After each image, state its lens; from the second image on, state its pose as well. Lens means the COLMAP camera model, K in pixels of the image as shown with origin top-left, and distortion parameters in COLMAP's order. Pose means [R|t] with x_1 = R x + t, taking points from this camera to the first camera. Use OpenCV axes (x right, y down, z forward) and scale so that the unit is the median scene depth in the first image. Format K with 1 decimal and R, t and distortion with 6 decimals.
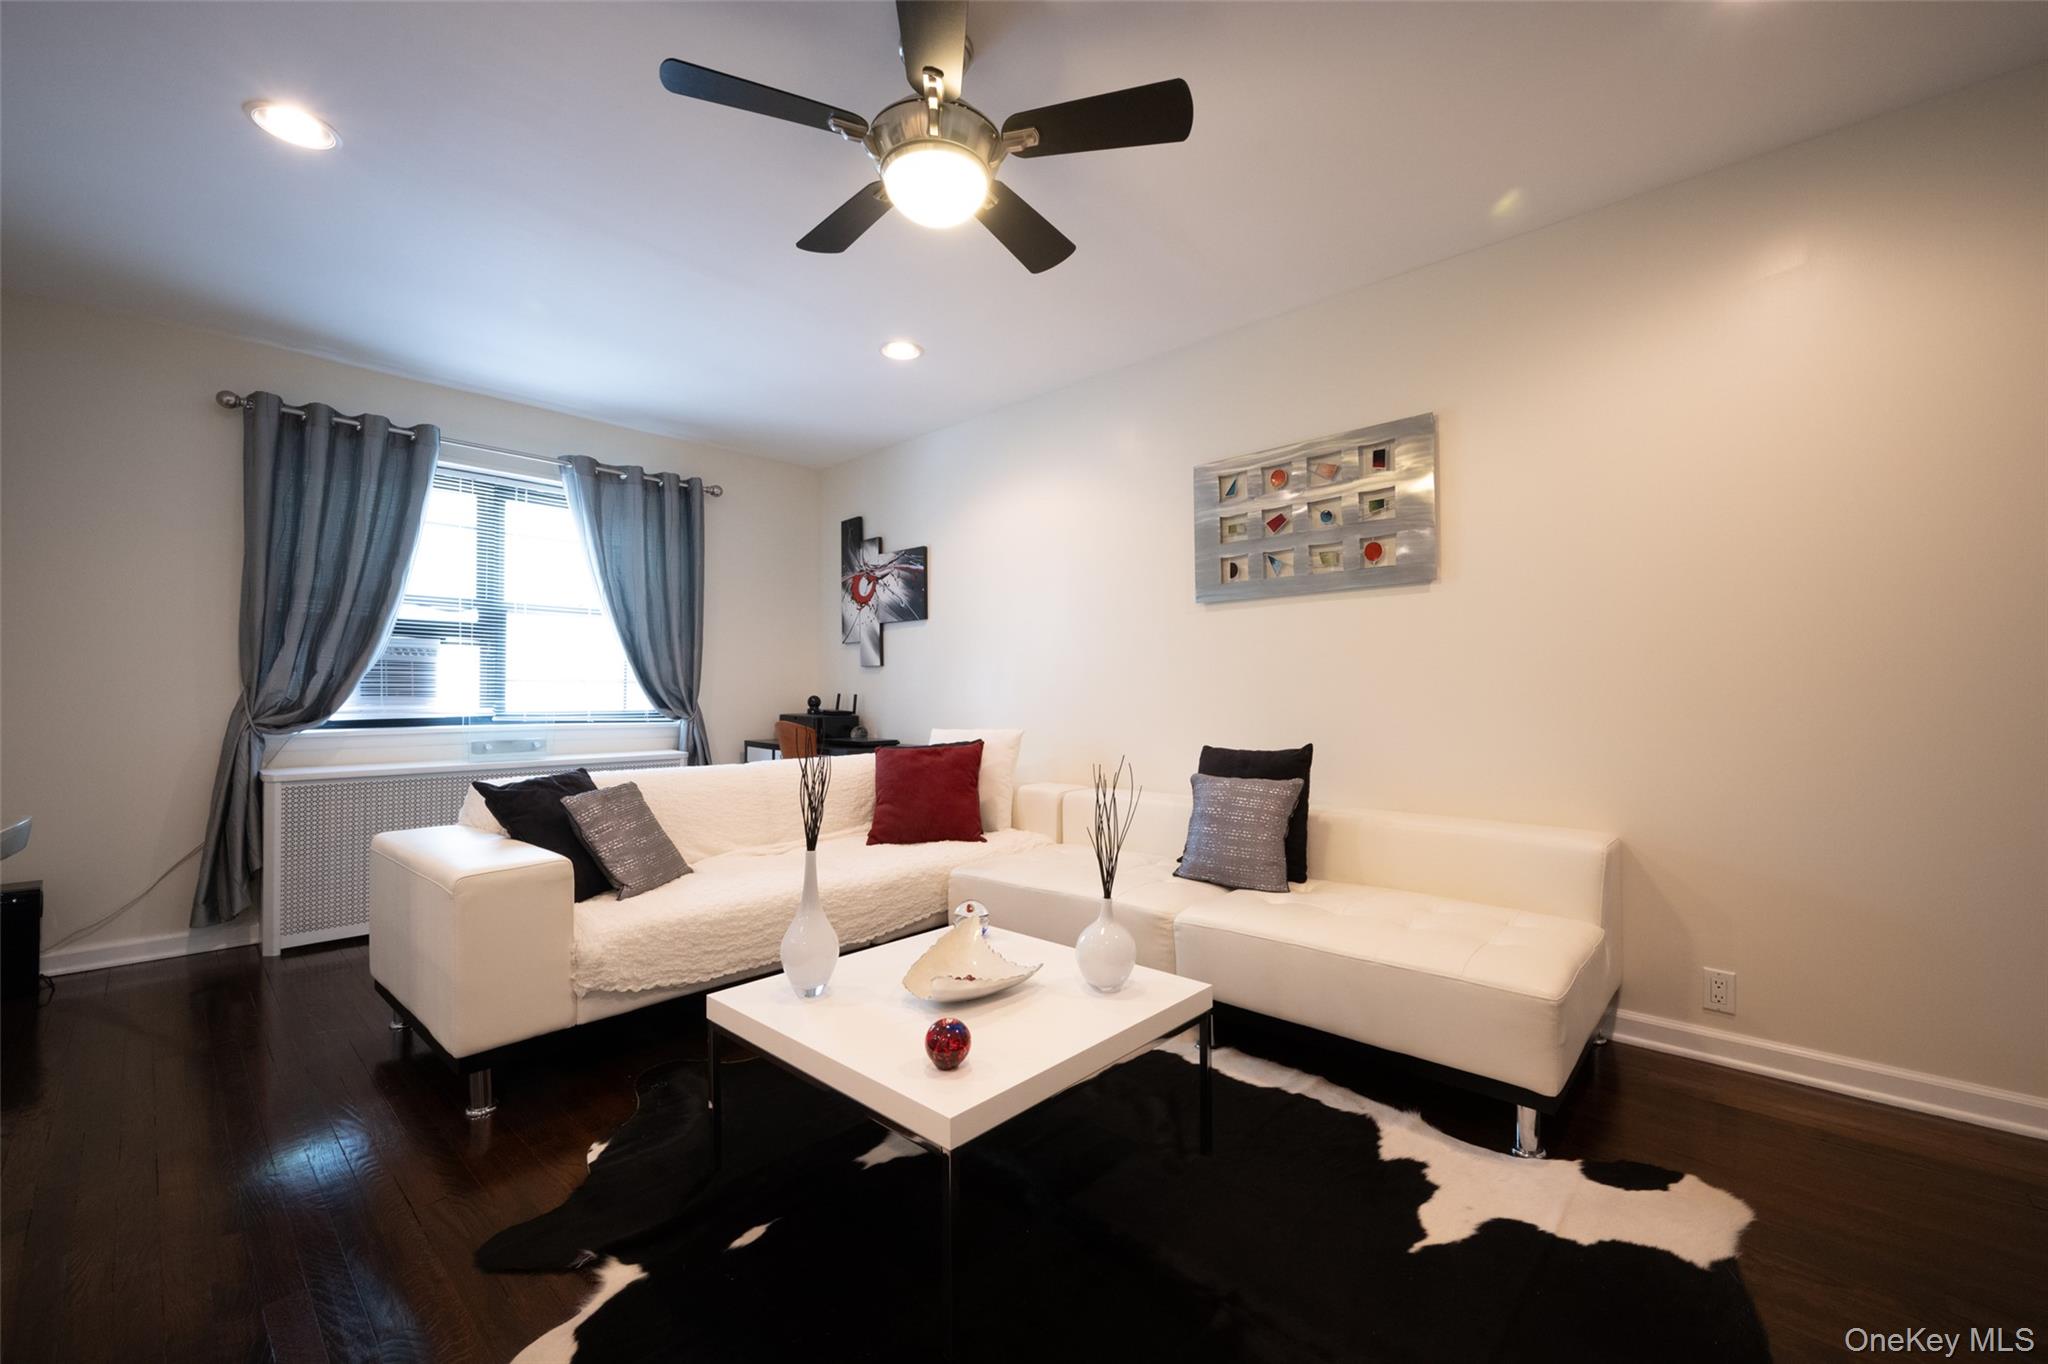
lens RADIAL K [[837.4, 0, 1028.8], [0, 837.4, 685.4], [0, 0, 1]] dist [-0.000471, 0.000159]
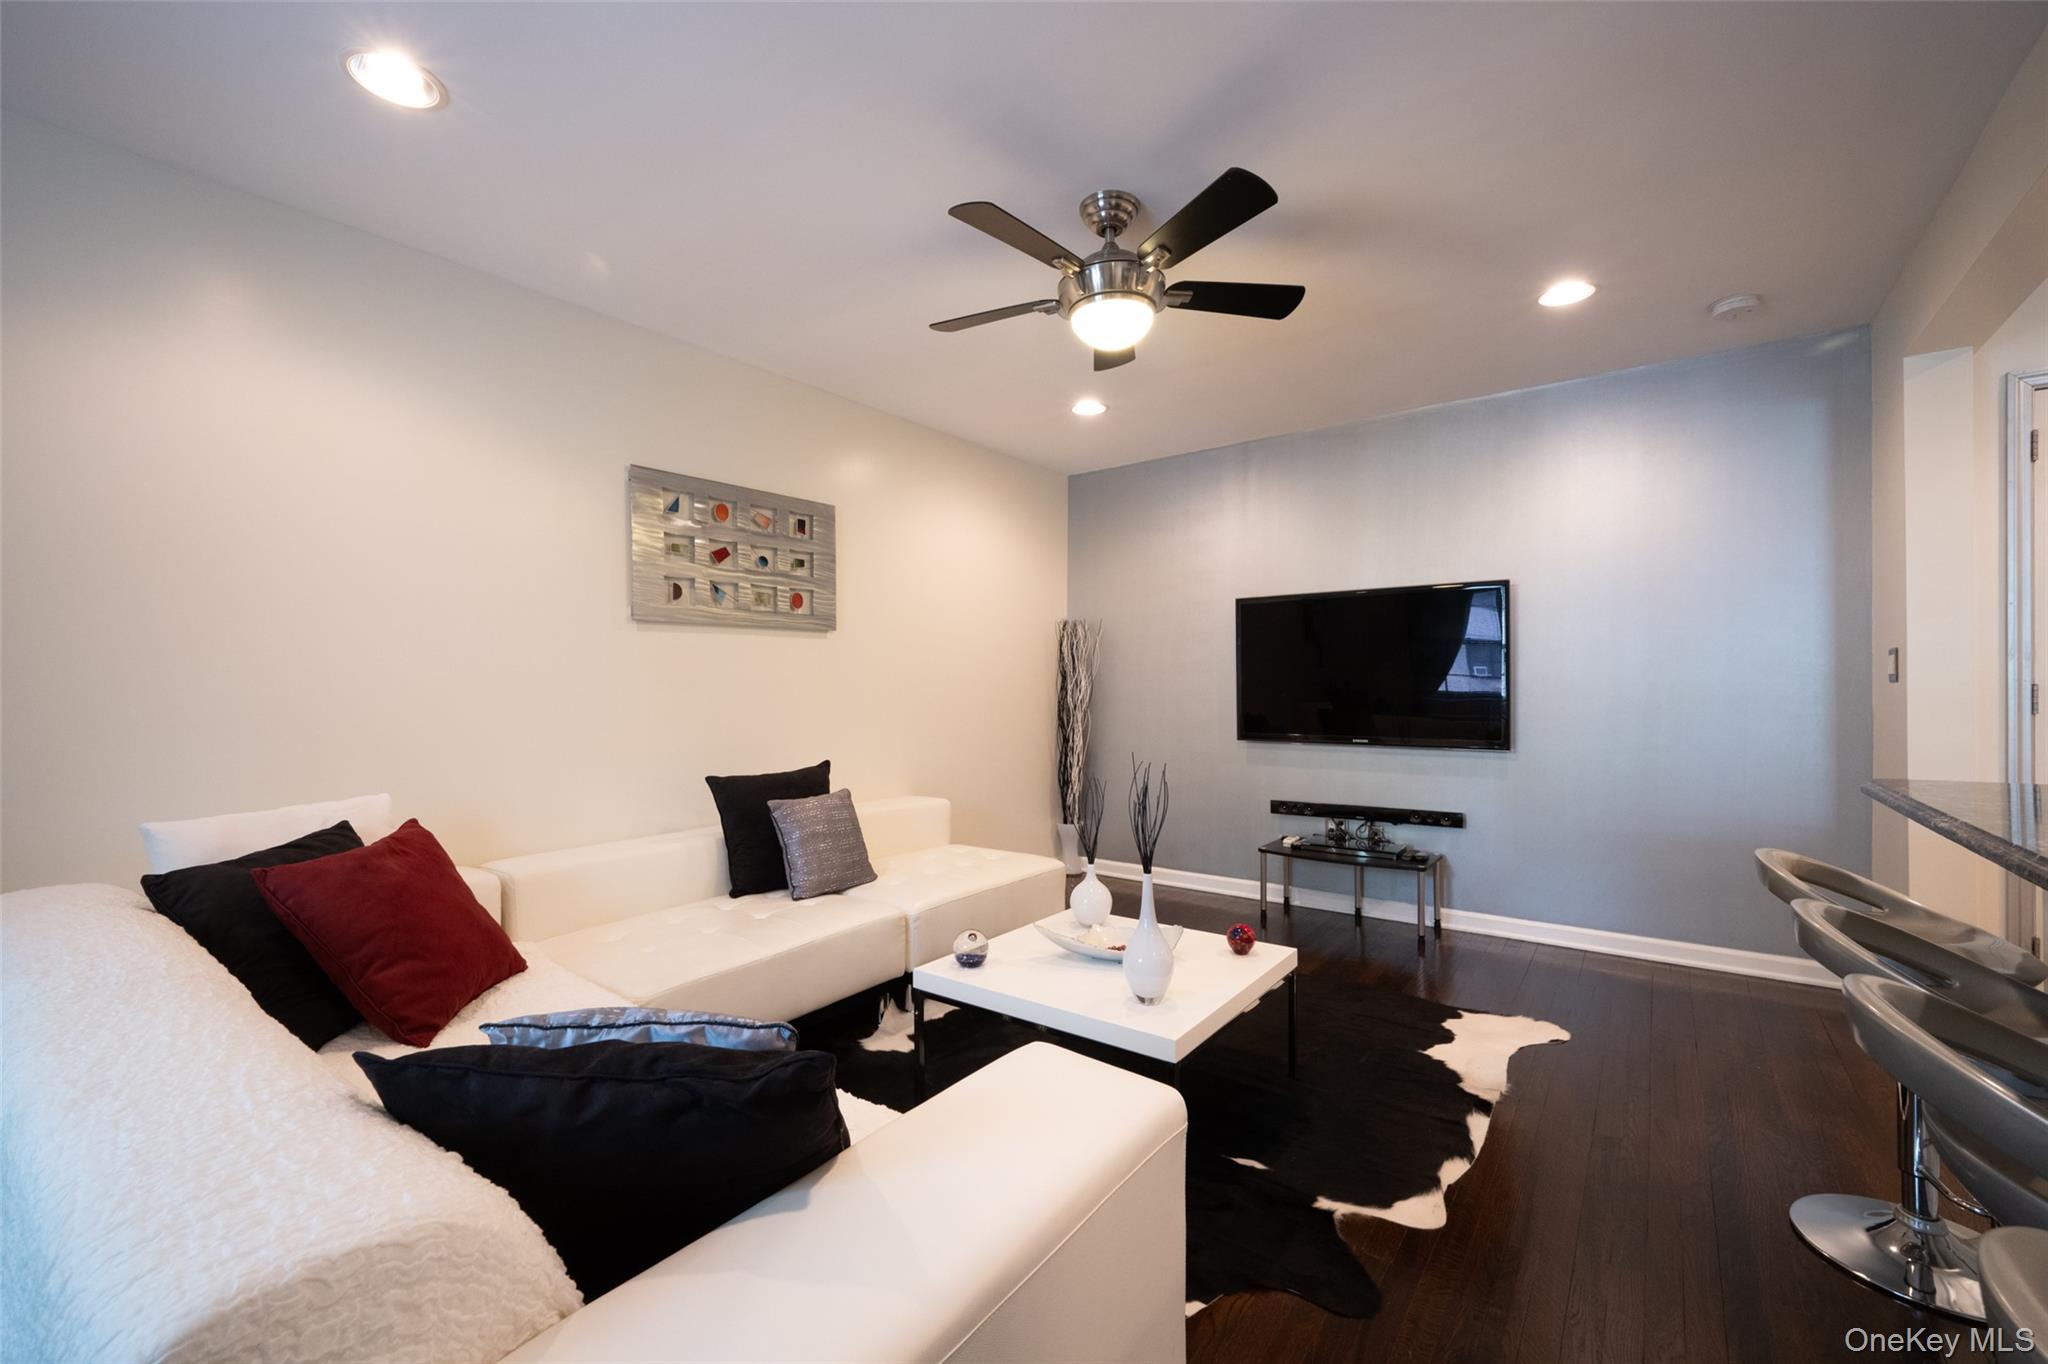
lens RADIAL K [[837.4, 0, 1028.8], [0, 837.4, 685.4], [0, 0, 1]] dist [-0.000471, 0.000159]
pose [[-0.106045, 0.008123, 0.994328, -0.503140], [-0.002567, 0.999961, -0.008442, -0.015981], [-0.994358, -0.003448, -0.106020, 0.474389]]
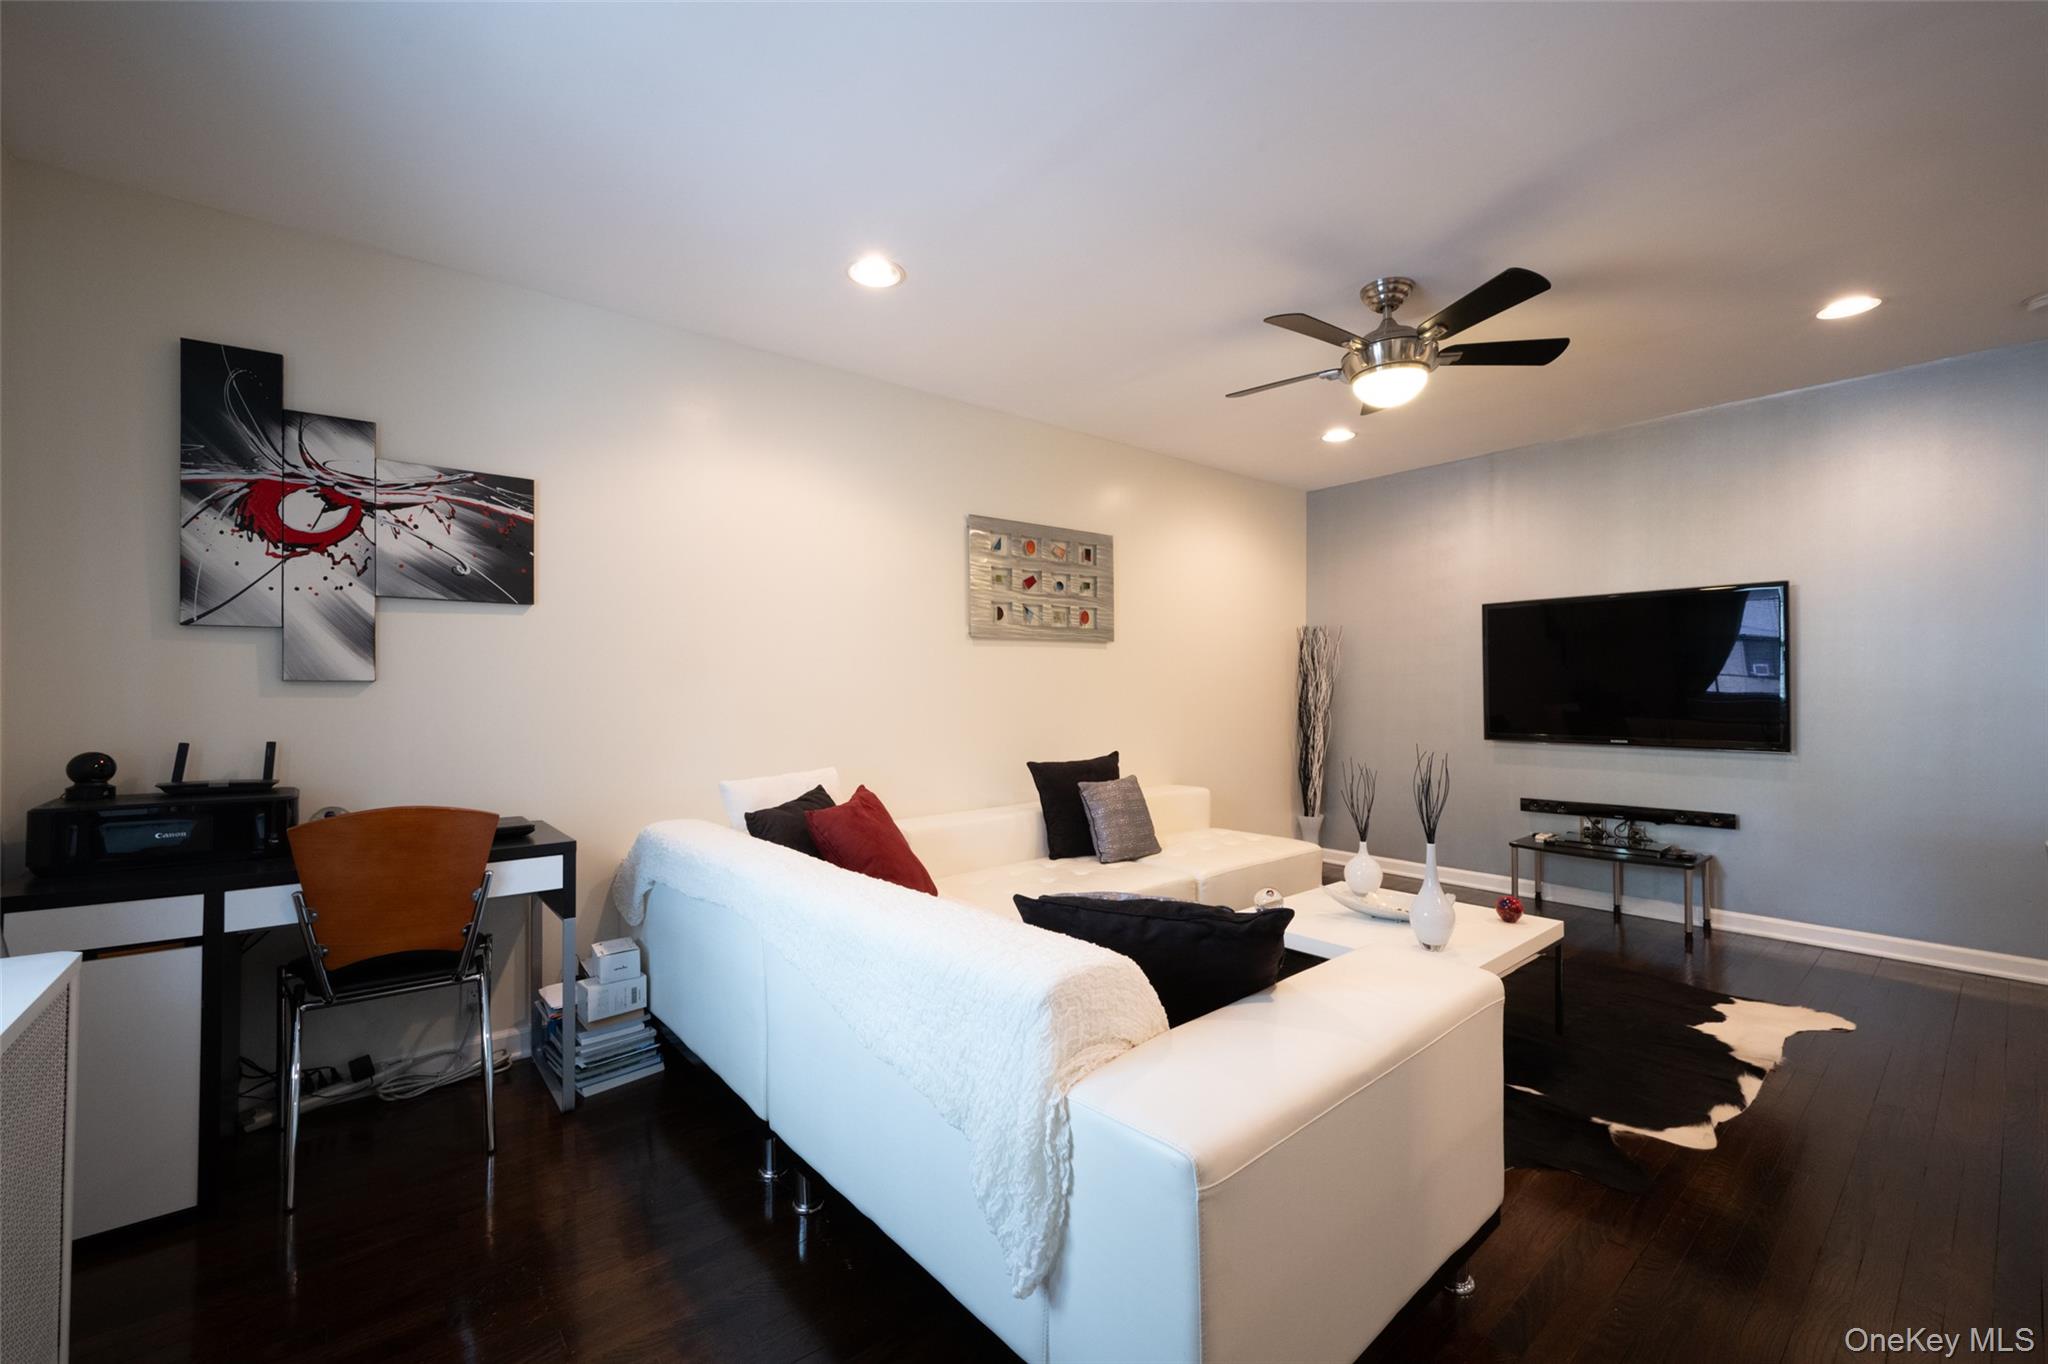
lens RADIAL K [[837.4, 0, 1028.8], [0, 837.4, 685.4], [0, 0, 1]] dist [-0.000471, 0.000159]
pose [[0.119735, 0.009764, 0.992758, -0.626855], [-0.001272, 0.999952, -0.009681, -0.016449], [-0.992805, -0.000104, 0.119742, 0.551761]]
